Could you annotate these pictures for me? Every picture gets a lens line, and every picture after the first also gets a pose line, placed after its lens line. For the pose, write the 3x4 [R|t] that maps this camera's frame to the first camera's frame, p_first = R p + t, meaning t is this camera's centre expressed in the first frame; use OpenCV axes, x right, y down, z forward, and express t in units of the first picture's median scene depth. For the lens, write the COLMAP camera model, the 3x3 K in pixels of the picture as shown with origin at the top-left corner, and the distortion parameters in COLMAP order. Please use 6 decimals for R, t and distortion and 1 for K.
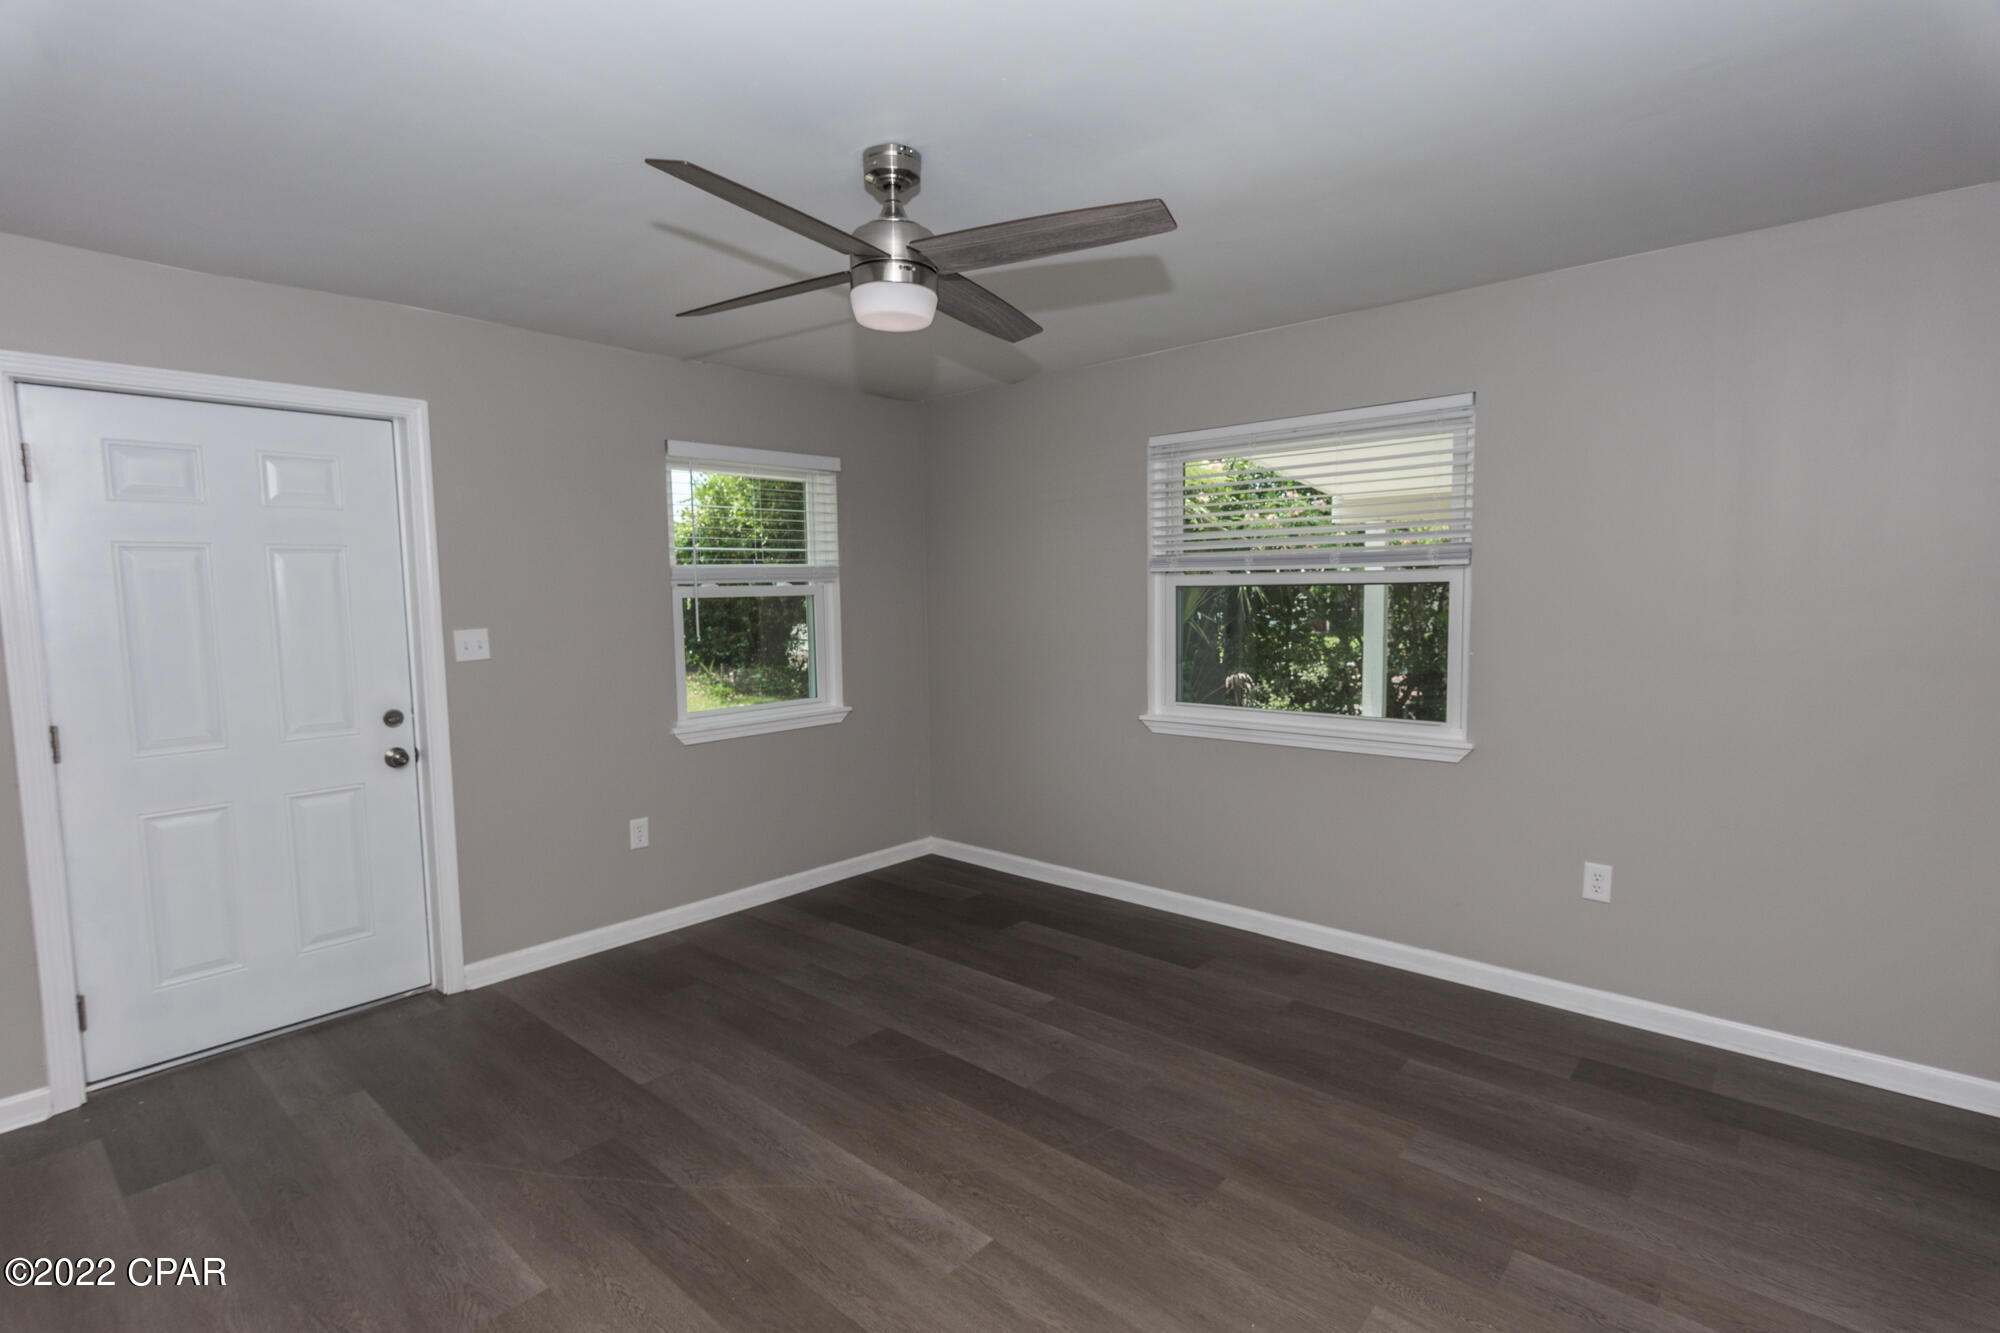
lens RADIAL K [[952.4, 0, 987.1], [0, 952.4, 667.6], [0, 0, 1]] dist [0.000803, -0.001043]
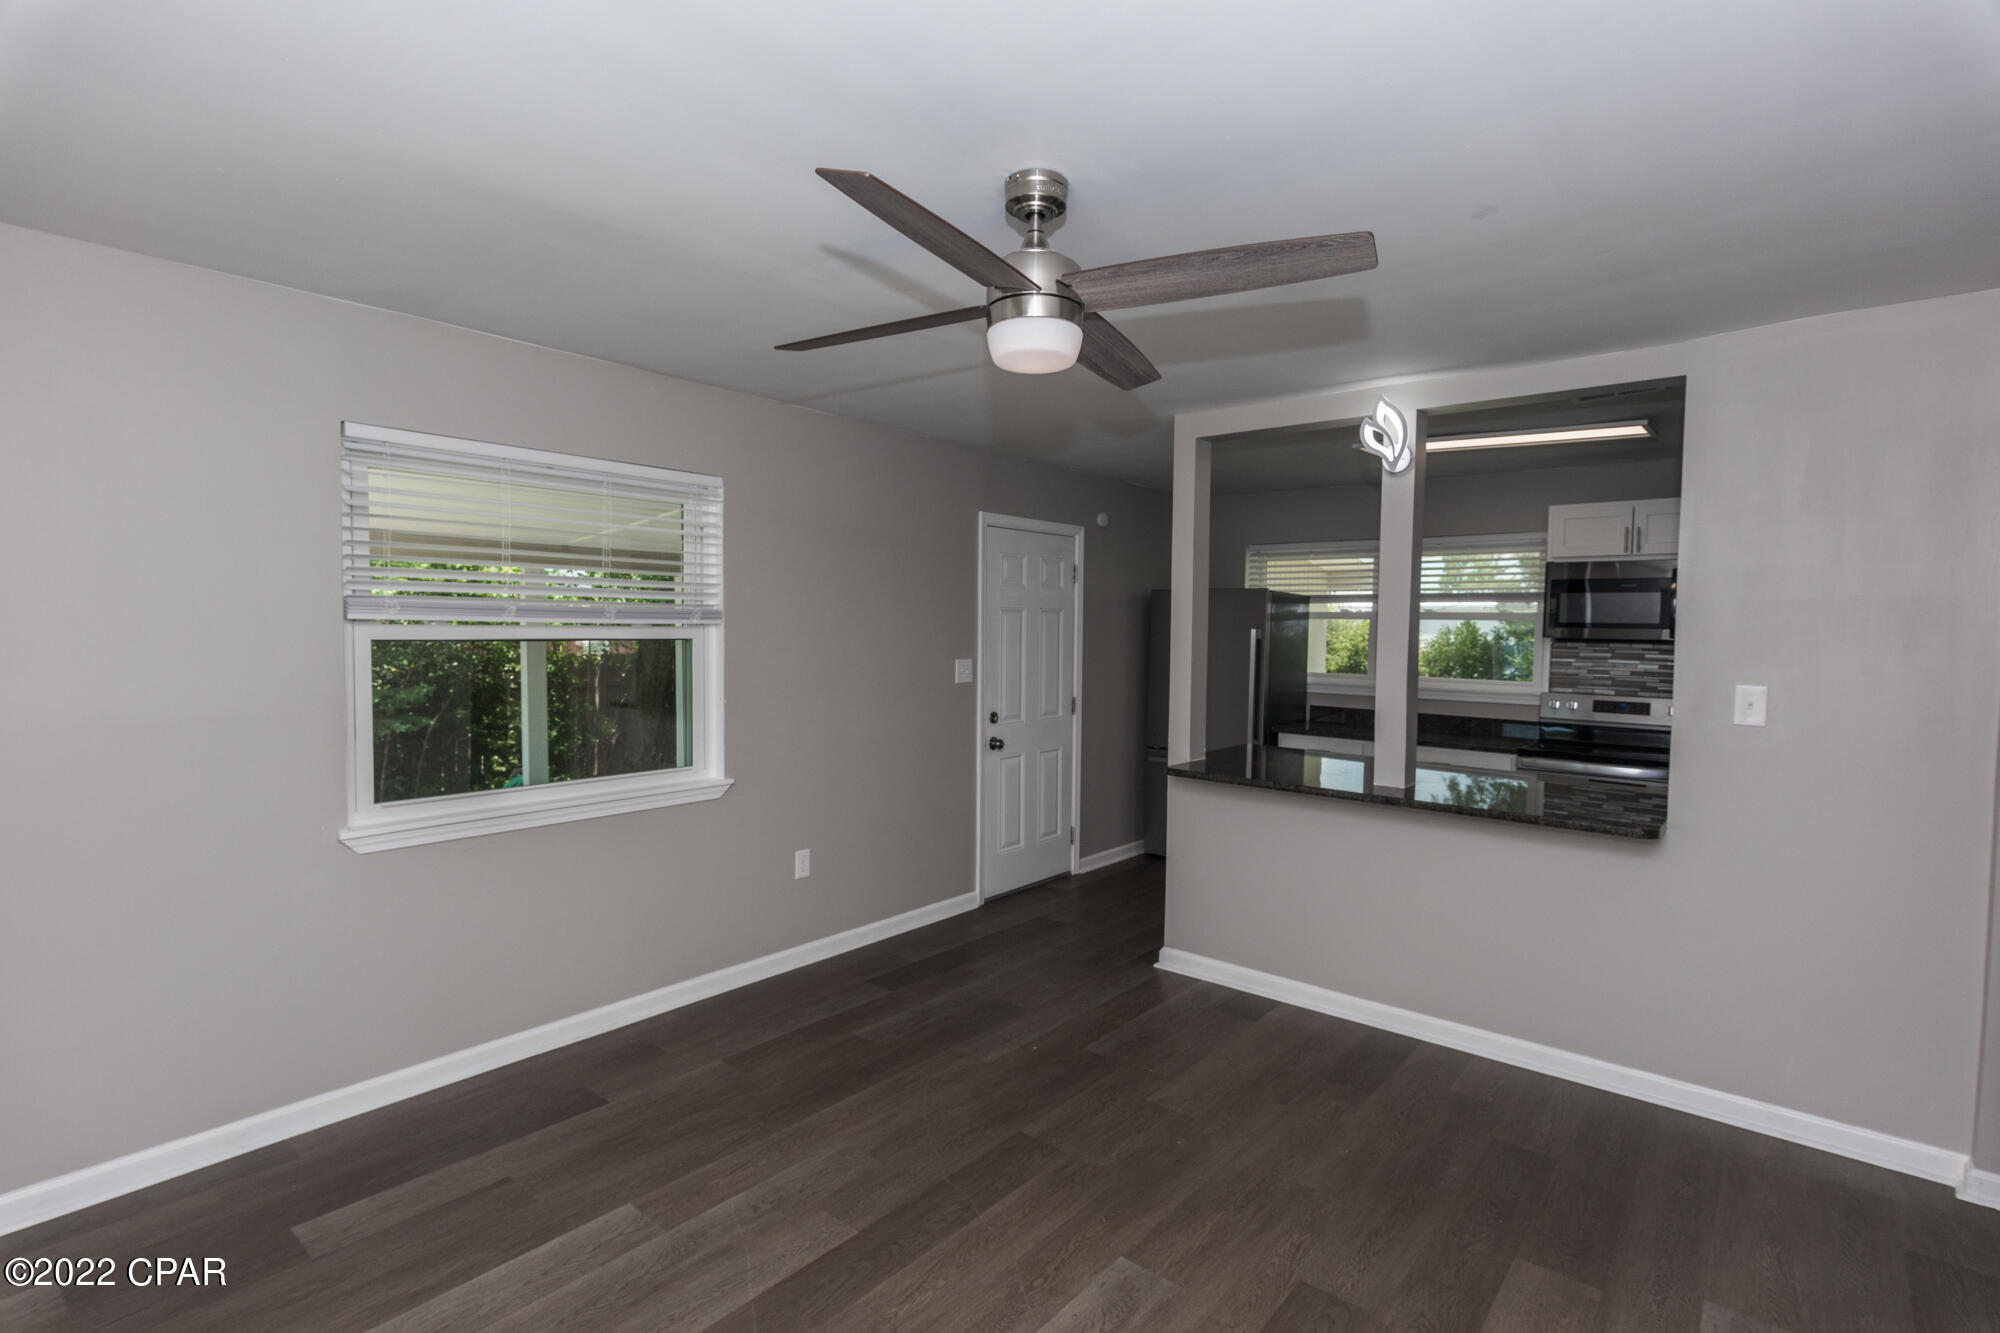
lens RADIAL K [[952.4, 0, 987.1], [0, 952.4, 667.6], [0, 0, 1]] dist [0.000803, -0.001043]
pose [[-0.031233, -0.026542, 0.999160, -0.769776], [0.073052, 0.996913, 0.028766, -0.077275], [-0.996839, 0.073889, -0.029198, 0.834528]]
